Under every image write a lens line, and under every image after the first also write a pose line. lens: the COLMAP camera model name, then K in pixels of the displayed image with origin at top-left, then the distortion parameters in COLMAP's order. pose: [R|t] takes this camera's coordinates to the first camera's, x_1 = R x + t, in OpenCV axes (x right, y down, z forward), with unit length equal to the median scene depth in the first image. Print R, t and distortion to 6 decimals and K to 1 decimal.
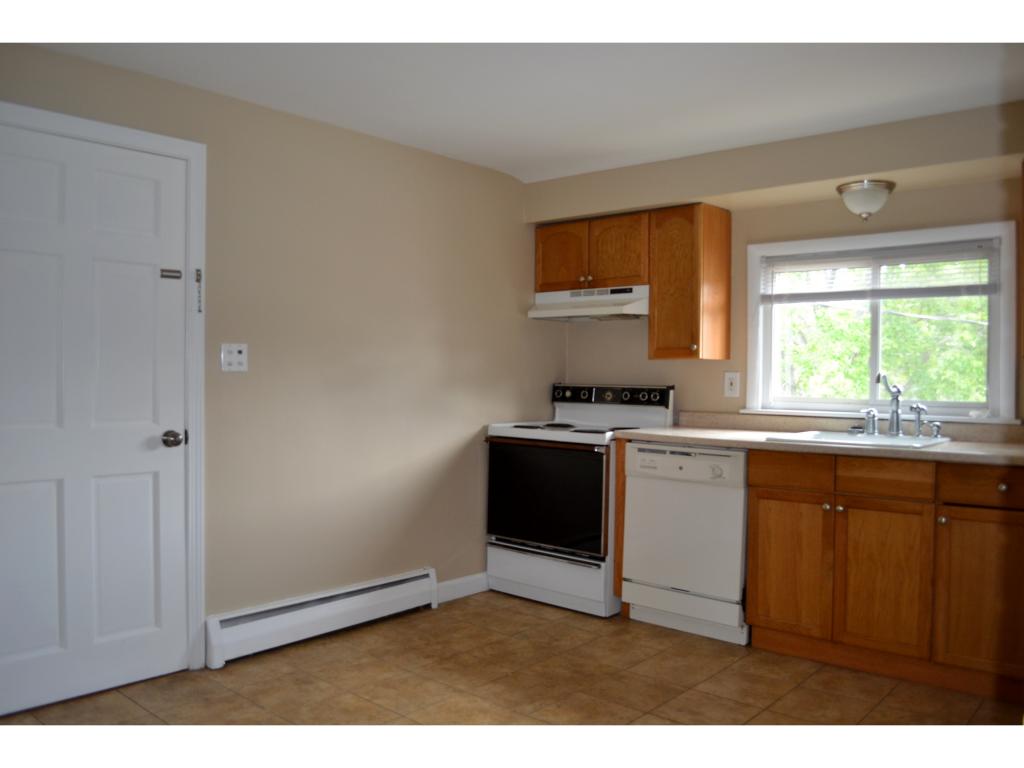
lens RADIAL K [[817.1, 0, 512.0], [0, 817.1, 384.0], [0, 0, 1]] dist [-0.086227, 0.013895]
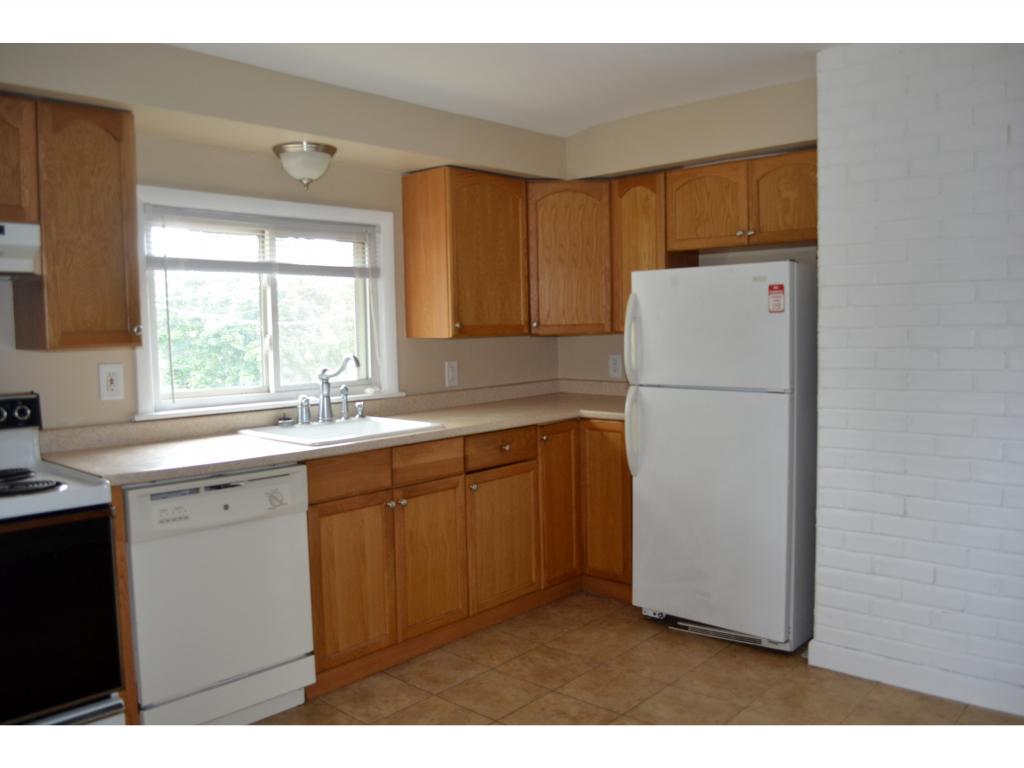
lens RADIAL K [[817.1, 0, 512.0], [0, 817.1, 384.0], [0, 0, 1]] dist [-0.086227, 0.013895]
pose [[0.018953, -0.078847, 0.996707, -0.472959], [0.029753, 0.996489, 0.078264, -0.048322], [-0.999378, 0.028171, 0.021233, 0.754574]]
